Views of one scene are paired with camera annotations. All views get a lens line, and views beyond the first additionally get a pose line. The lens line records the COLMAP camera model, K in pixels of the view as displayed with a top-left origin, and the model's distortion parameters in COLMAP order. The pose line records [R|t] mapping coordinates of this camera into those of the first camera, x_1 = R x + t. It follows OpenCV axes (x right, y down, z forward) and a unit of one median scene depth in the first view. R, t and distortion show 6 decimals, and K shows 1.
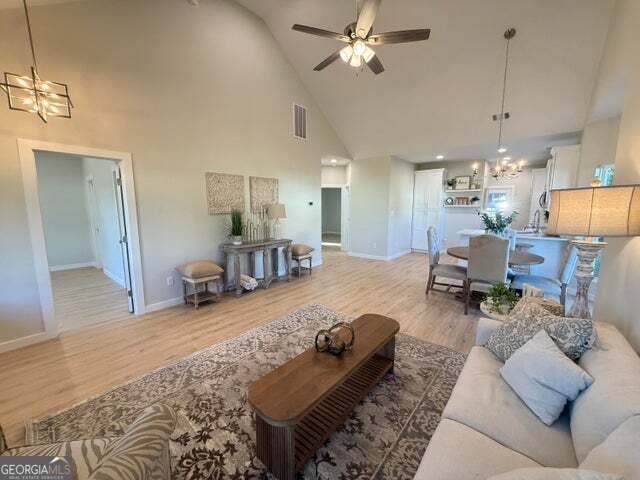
lens RADIAL K [[257.9, 0, 321.0], [0, 257.9, 239.6], [0, 0, 1]] dist [-0.000147, 0.000441]
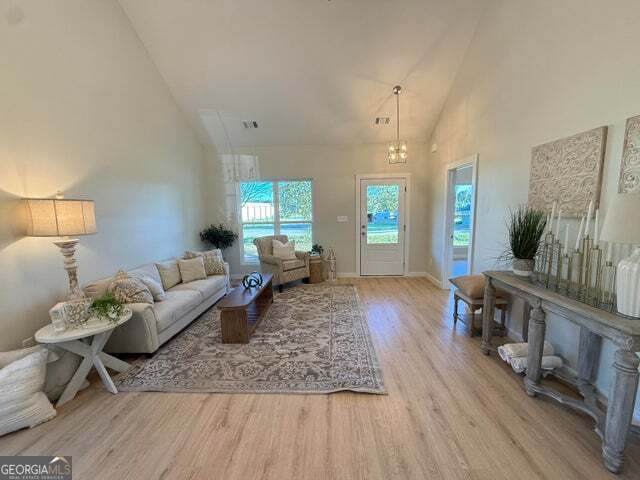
lens RADIAL K [[257.9, 0, 319.2], [0, 257.9, 239.2], [0, 0, 1]] dist [-0.000147, 0.000441]
pose [[-0.797097, 0.087216, -0.597519, 0.546396], [-0.055692, 0.974679, 0.216562, -0.243842], [0.601277, 0.205898, -0.772057, 1.915274]]
